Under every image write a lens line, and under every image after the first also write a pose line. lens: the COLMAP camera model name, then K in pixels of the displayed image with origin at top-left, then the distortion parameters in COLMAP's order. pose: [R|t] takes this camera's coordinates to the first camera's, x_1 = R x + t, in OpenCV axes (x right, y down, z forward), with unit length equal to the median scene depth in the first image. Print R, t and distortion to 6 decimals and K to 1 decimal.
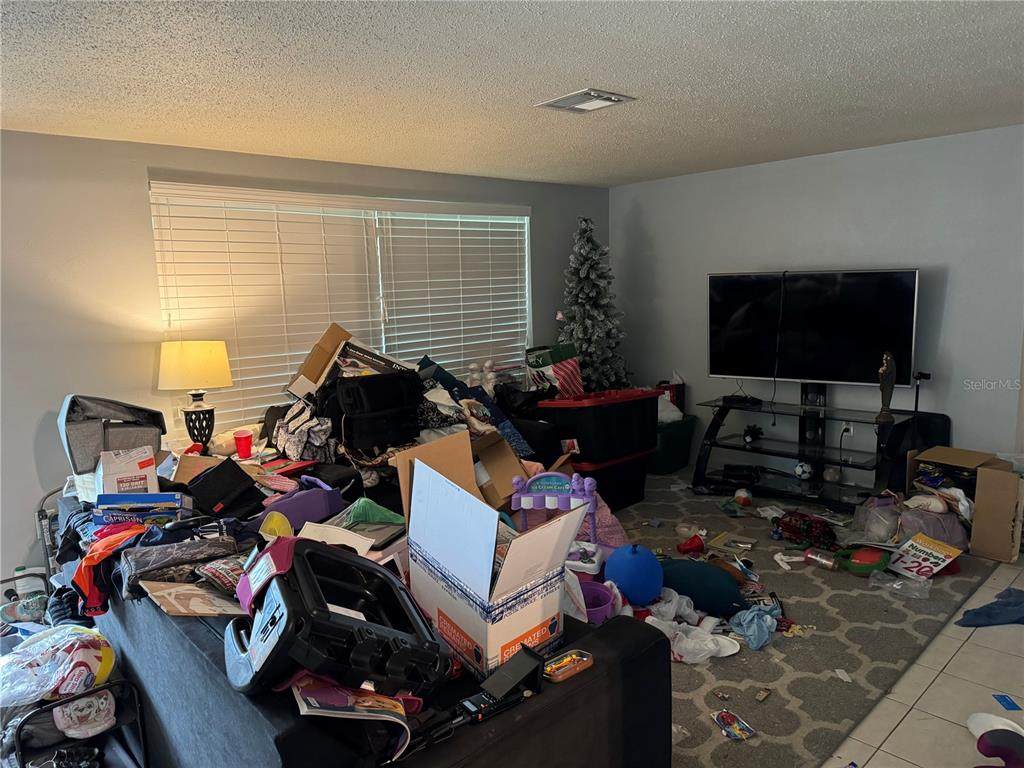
lens RADIAL K [[710.7, 0, 512.1], [0, 710.7, 385.4], [0, 0, 1]] dist [0.030829, 0.000957]
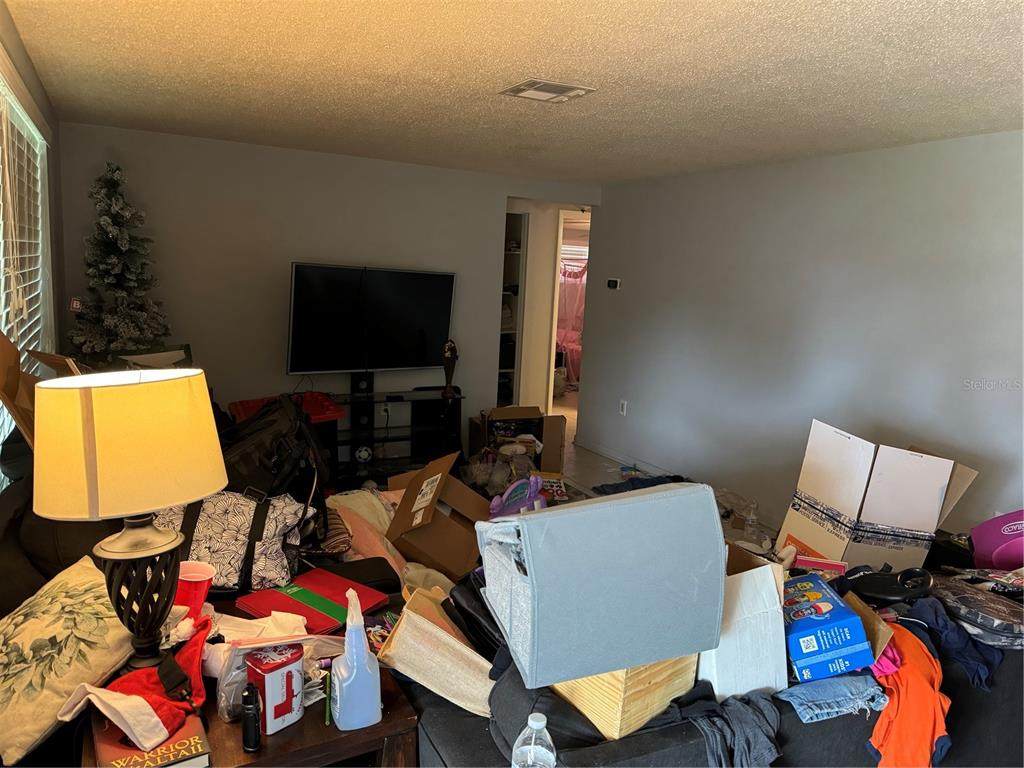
lens RADIAL K [[710.7, 0, 512.8], [0, 710.7, 383.7], [0, 0, 1]] dist [0.030829, 0.000957]
pose [[0.258651, -0.099051, 0.960879, -0.565304], [0.077326, 0.993660, 0.081615, -0.056742], [-0.962871, 0.053192, 0.264670, 0.513732]]
